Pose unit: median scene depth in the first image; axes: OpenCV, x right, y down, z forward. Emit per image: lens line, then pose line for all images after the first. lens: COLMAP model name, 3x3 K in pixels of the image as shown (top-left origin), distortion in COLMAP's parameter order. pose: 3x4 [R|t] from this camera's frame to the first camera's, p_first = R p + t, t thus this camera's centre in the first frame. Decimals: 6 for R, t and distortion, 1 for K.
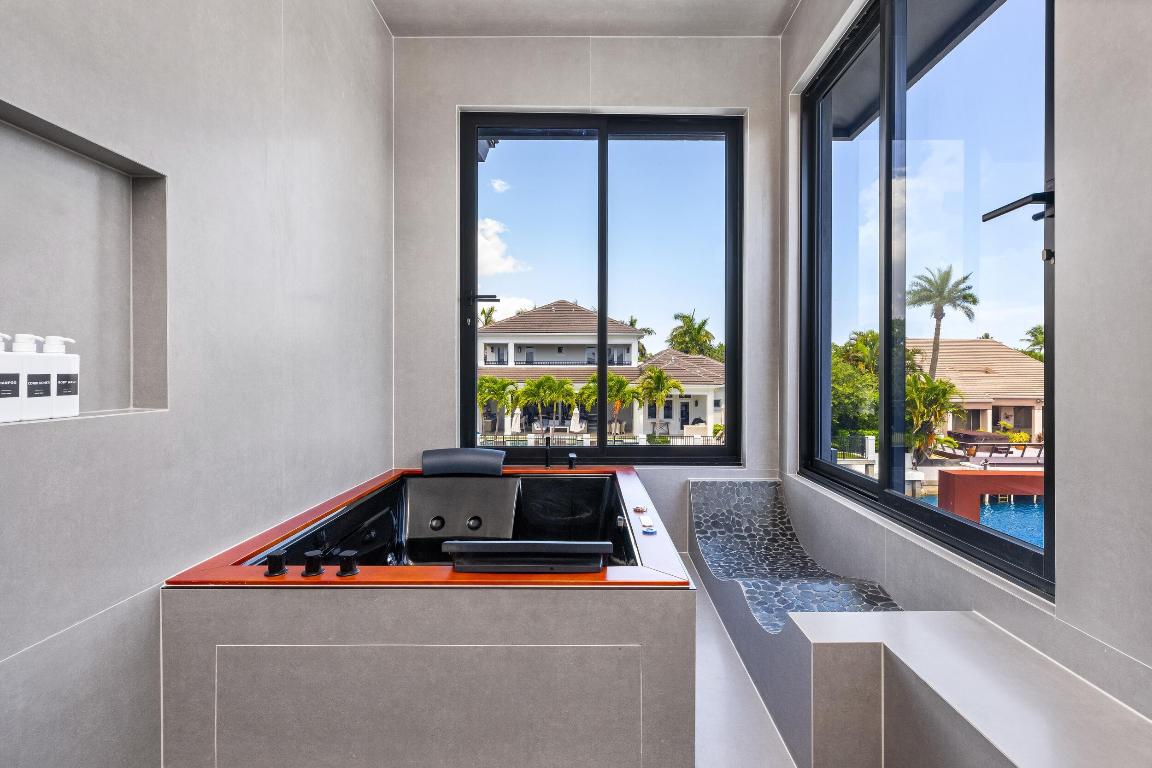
lens RADIAL K [[532.4, 0, 583.5], [0, 532.4, 373.6], [0, 0, 1]] dist [0.008898, -0.000521]
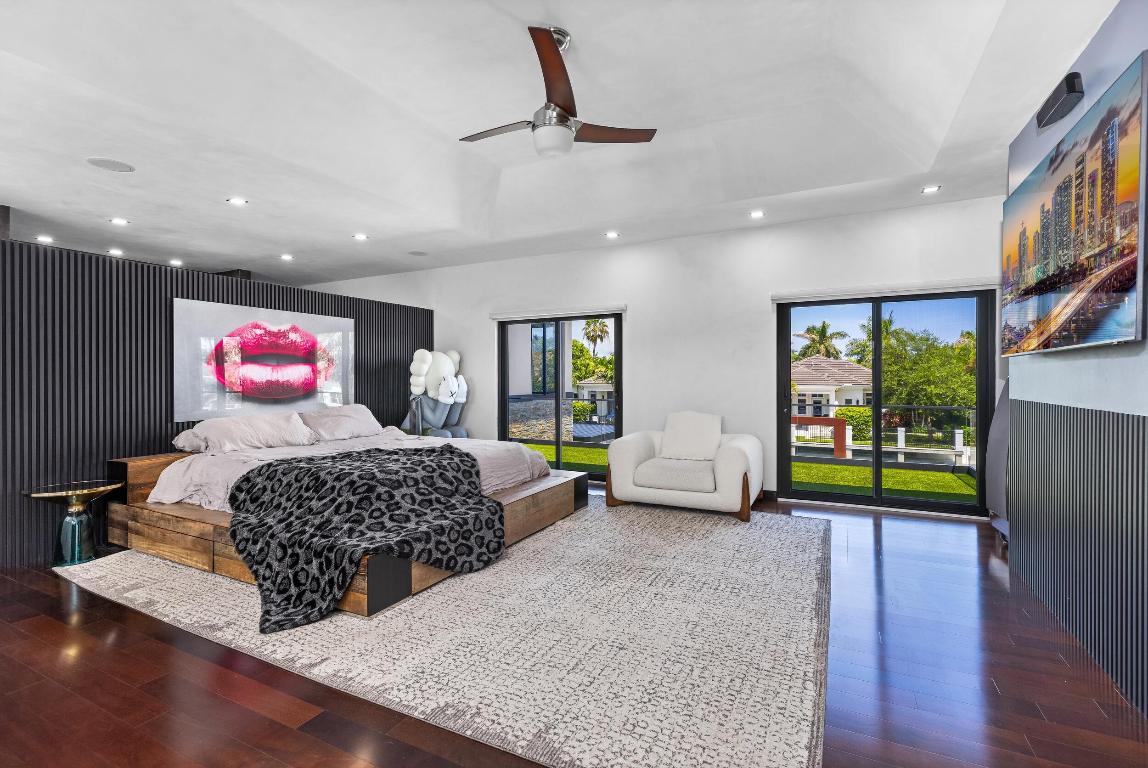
lens RADIAL K [[530.6, 0, 577.9], [0, 530.6, 390.2], [0, 0, 1]] dist [0.008898, -0.000521]
pose [[0.893289, 0.006887, -0.449431, 0.285463], [0.001926, 0.999815, 0.019148, 0.007864], [0.449479, -0.017970, 0.893110, -0.327902]]
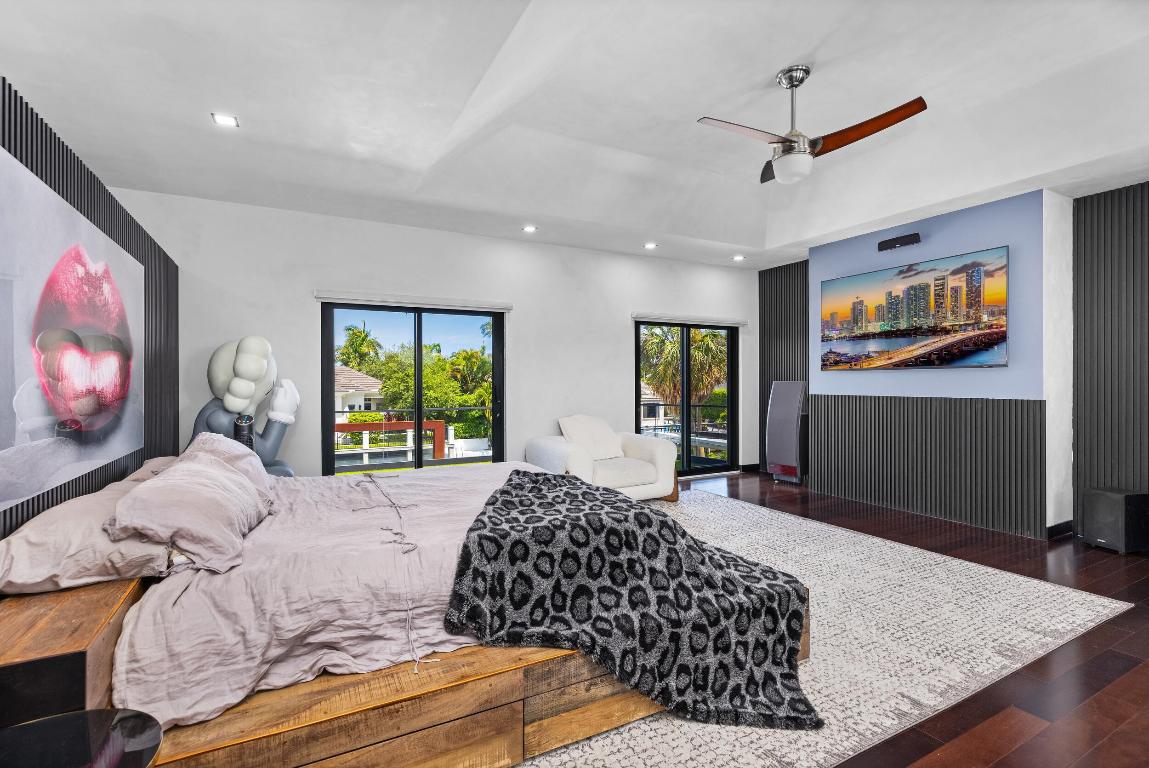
lens RADIAL K [[531.1, 0, 584.5], [0, 531.1, 388.8], [0, 0, 1]] dist [0.008898, -0.000521]
pose [[0.874861, -0.011545, 0.484236, 0.155970], [0.007762, 0.999922, 0.009817, 0.007633], [-0.484311, -0.004830, 0.874882, -0.316988]]
